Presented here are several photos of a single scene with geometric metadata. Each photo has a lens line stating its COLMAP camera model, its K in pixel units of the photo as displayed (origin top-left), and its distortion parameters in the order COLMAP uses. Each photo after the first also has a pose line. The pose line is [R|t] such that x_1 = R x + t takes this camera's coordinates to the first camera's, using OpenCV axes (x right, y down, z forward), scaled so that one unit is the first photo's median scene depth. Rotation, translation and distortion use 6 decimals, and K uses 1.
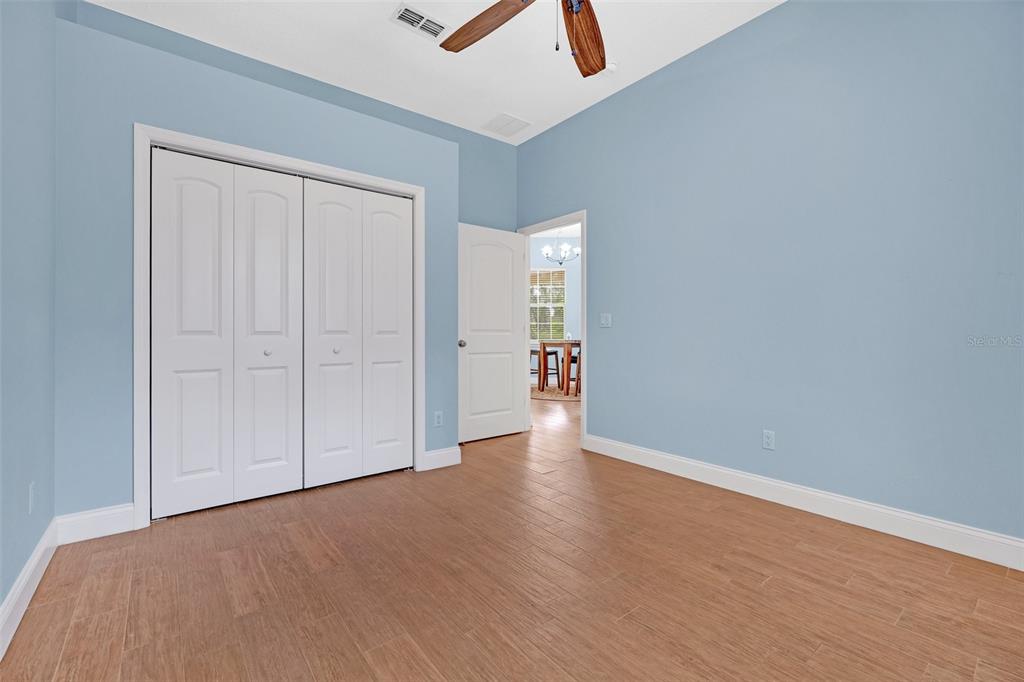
lens RADIAL K [[436.9, 0, 509.4], [0, 436.9, 330.1], [0, 0, 1]] dist [-0.000210, -0.000046]
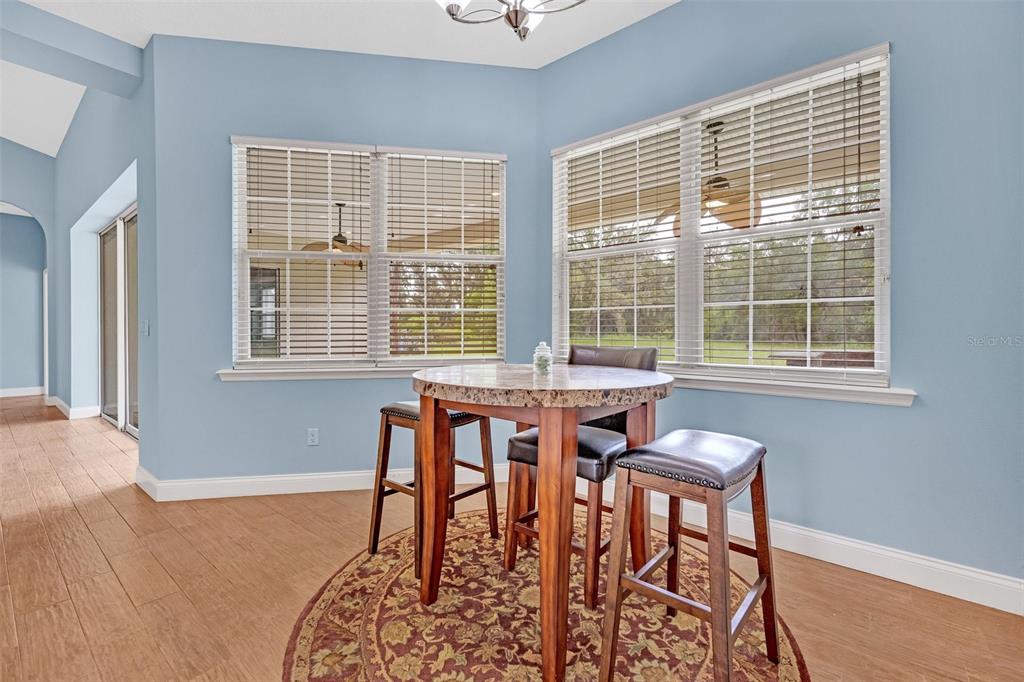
lens RADIAL K [[436.9, 0, 509.4], [0, 436.9, 330.1], [0, 0, 1]] dist [-0.000210, -0.000046]
pose [[0.978465, -0.003892, 0.206377, 0.069746], [0.003648, 0.999992, 0.001565, 0.000262], [-0.206382, -0.000778, 0.978471, 0.763173]]
